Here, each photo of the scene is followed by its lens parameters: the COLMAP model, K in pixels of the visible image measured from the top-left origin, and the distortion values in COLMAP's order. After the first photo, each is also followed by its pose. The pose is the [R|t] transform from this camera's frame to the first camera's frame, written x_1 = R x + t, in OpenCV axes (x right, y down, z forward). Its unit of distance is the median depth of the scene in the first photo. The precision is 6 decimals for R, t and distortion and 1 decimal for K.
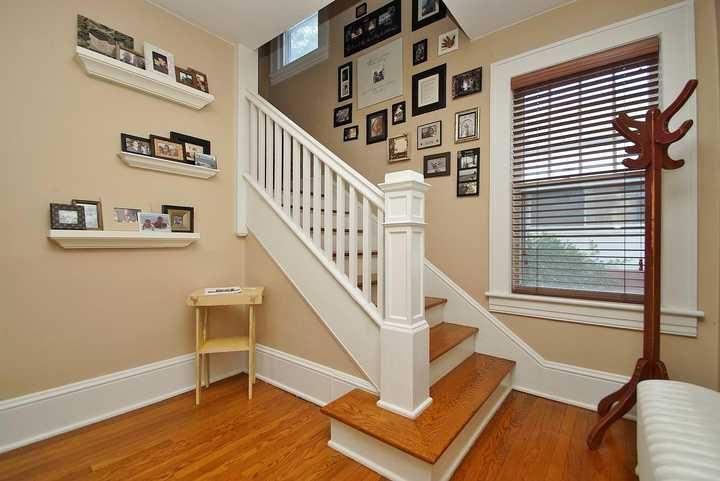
lens RADIAL K [[320.9, 0, 360.1], [0, 320.9, 245.5], [0, 0, 1]] dist [-0.008521, -0.004671]
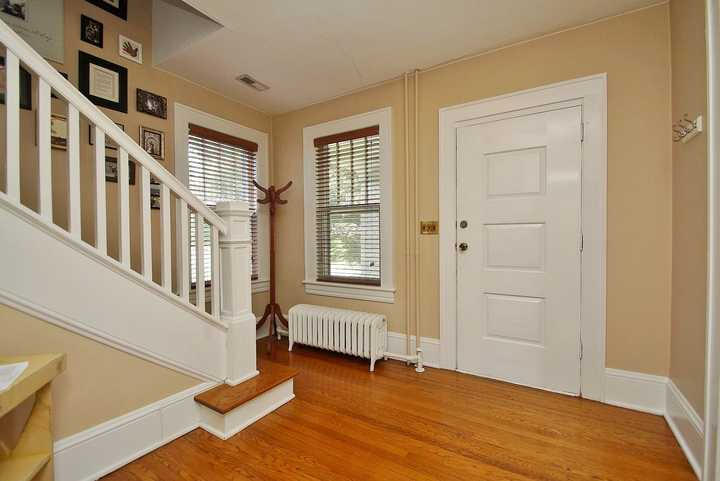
lens RADIAL K [[320.9, 0, 359.7], [0, 320.9, 239.2], [0, 0, 1]] dist [-0.008521, -0.004671]
pose [[-0.117515, -0.008208, 0.993037, -0.800914], [0.008067, 0.999925, 0.009219, -0.052466], [-0.993038, 0.009095, -0.117439, 0.421358]]
